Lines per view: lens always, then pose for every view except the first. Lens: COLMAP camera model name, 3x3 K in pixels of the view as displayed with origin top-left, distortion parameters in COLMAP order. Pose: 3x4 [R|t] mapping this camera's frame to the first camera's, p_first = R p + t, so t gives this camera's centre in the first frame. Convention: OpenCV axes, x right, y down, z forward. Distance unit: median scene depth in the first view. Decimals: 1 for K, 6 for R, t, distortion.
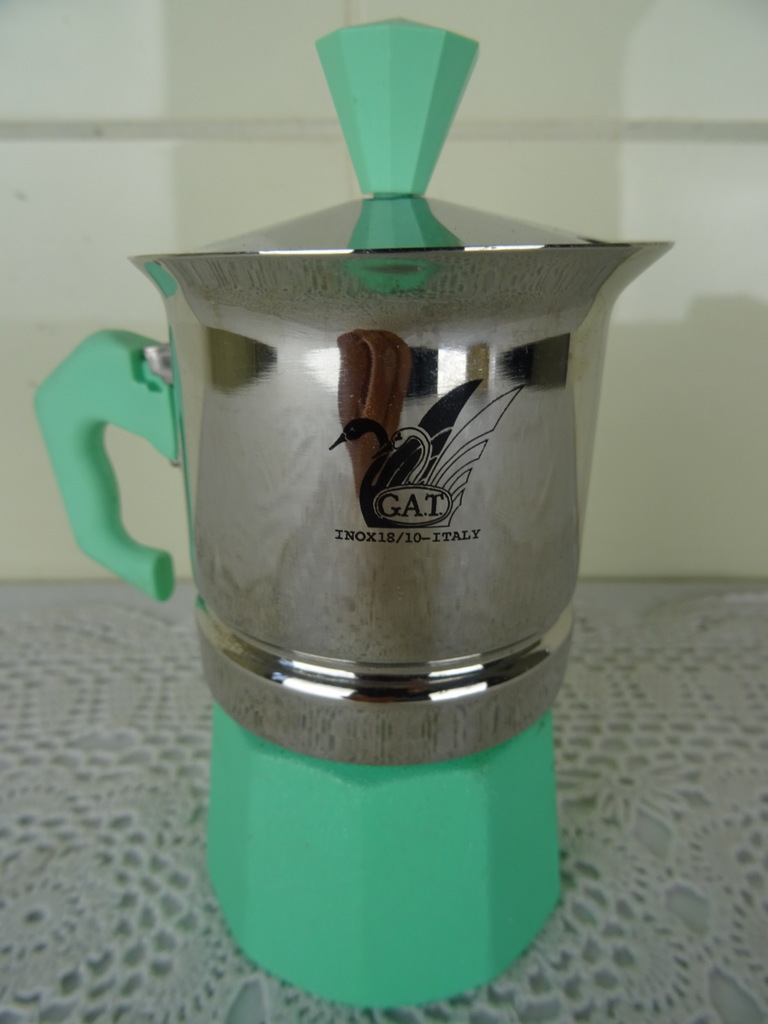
lens RADIAL K [[726.8, 0, 384.5], [0, 726.8, 508.1], [0, 0, 1]] dist [0.013404, -0.025230]
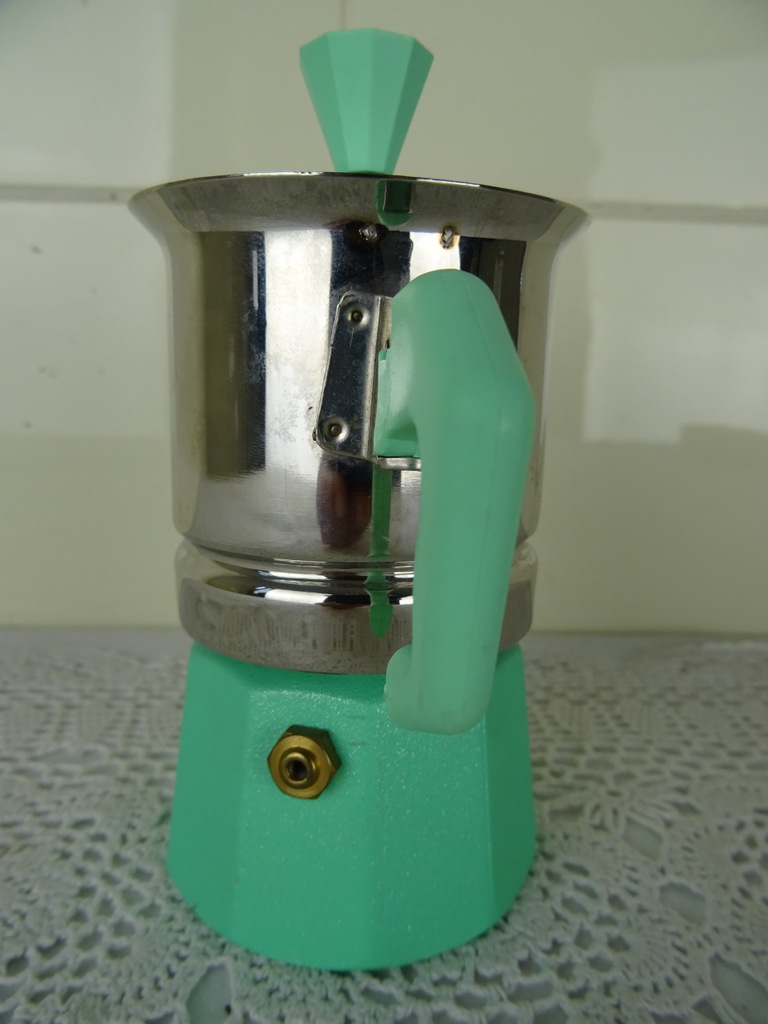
lens RADIAL K [[726.8, 0, 382.7], [0, 726.8, 507.6], [0, 0, 1]] dist [0.013404, -0.025230]
pose [[0.999482, 0.018131, 0.026583, -0.007196], [-0.012699, 0.981343, -0.191845, 0.209987], [-0.029566, 0.191408, 0.981065, -0.012417]]
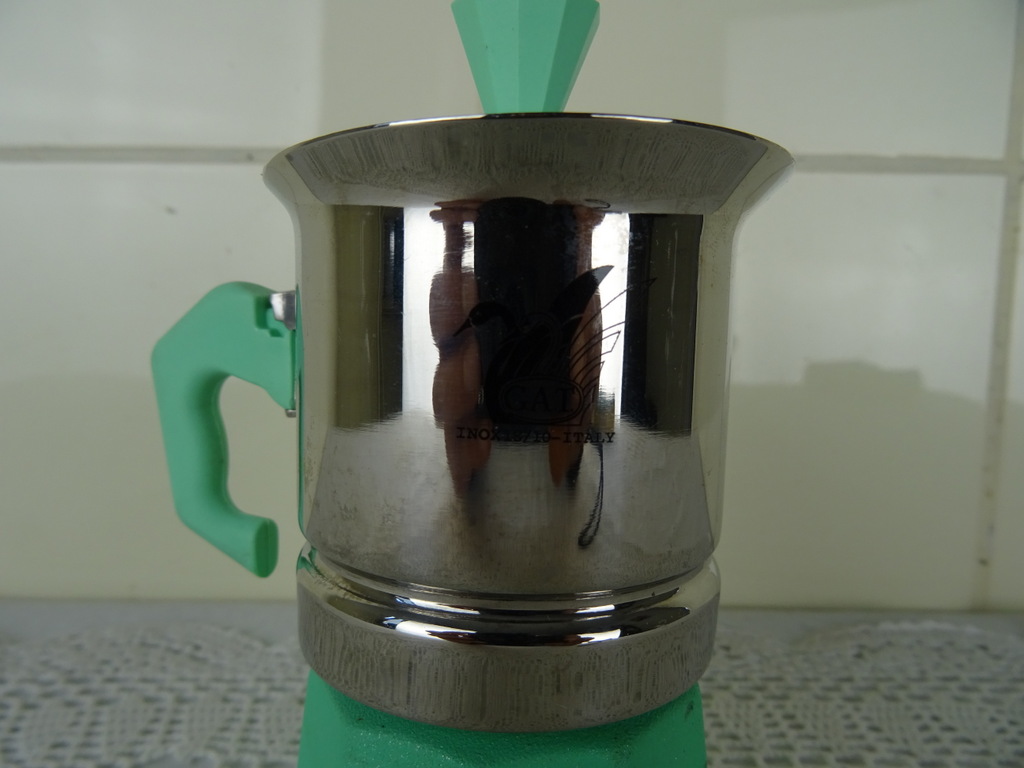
lens RADIAL K [[726.8, 0, 508.3], [0, 726.8, 377.6], [0, 0, 1]] dist [0.013404, -0.025230]
pose [[0.999874, 0.015860, -0.001079, -0.001558], [-0.015536, 0.960590, -0.277534, 0.133291], [-0.003365, 0.277516, 0.960715, 0.060769]]
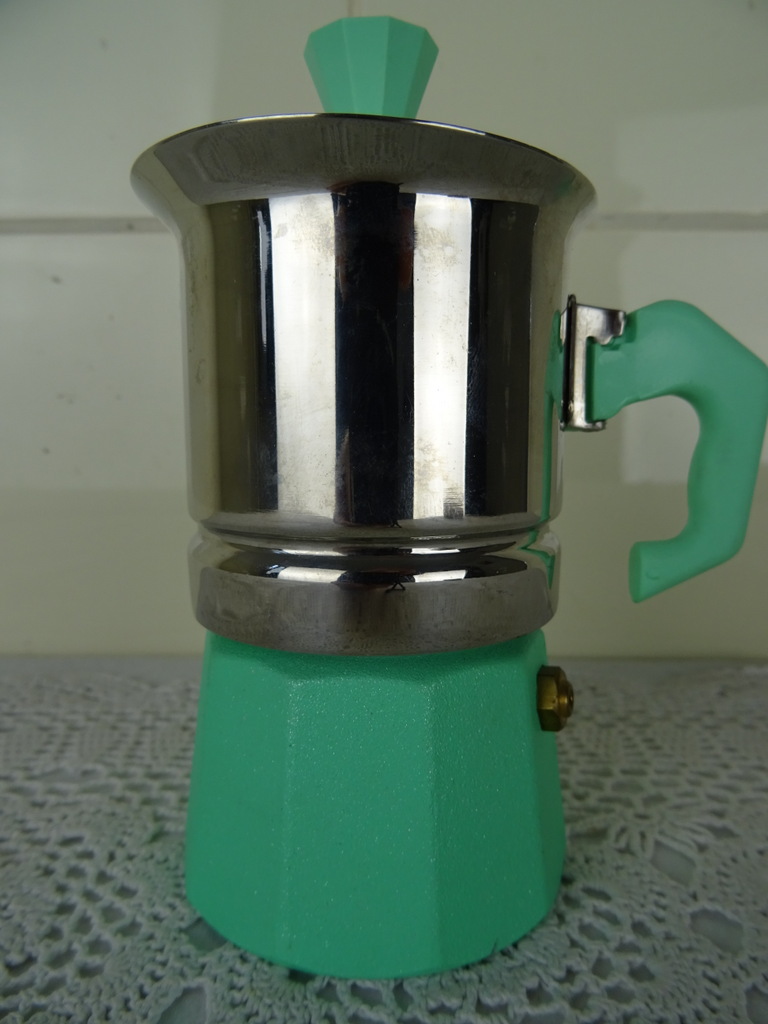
lens RADIAL K [[726.8, 0, 384.5], [0, 726.8, 509.8], [0, 0, 1]] dist [0.013404, -0.025230]
pose [[0.999564, 0.003204, -0.029364, 0.048714], [-0.010772, 0.965179, -0.261370, 0.273599], [0.027504, 0.261572, 0.964792, 0.043587]]
